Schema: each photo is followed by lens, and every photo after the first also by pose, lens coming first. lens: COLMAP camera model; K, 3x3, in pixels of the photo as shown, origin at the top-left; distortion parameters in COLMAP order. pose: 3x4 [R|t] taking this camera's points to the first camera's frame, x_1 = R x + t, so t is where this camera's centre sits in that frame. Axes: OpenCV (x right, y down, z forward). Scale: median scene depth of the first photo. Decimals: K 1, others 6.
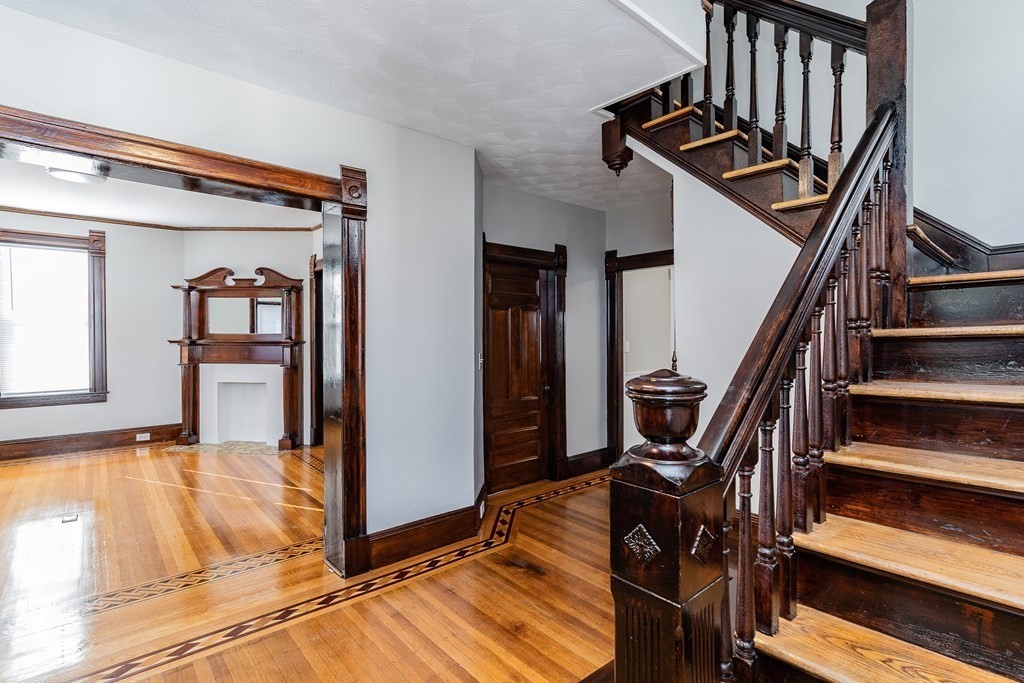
lens RADIAL K [[476.1, 0, 520.6], [0, 476.1, 342.1], [0, 0, 1]] dist [0.004638, -0.000027]
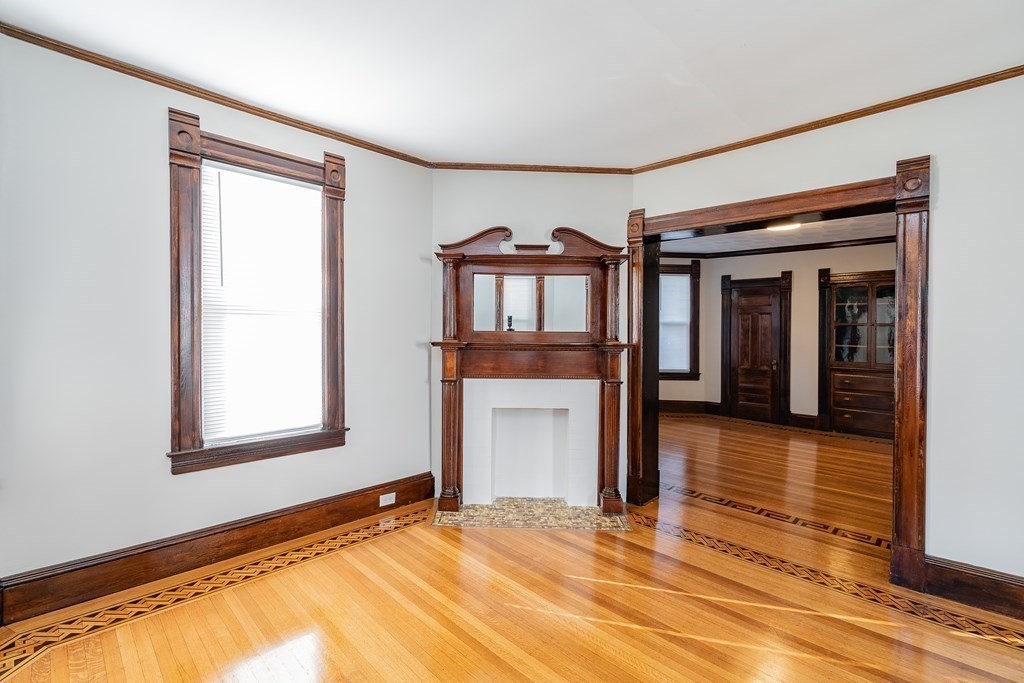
lens RADIAL K [[476.1, 0, 515.5], [0, 476.1, 346.8], [0, 0, 1]] dist [0.004638, -0.000027]
pose [[0.995825, -0.001808, 0.091268, -0.664365], [0.000958, 0.999956, 0.009356, -0.002817], [-0.091280, -0.009230, 0.995782, 0.367360]]
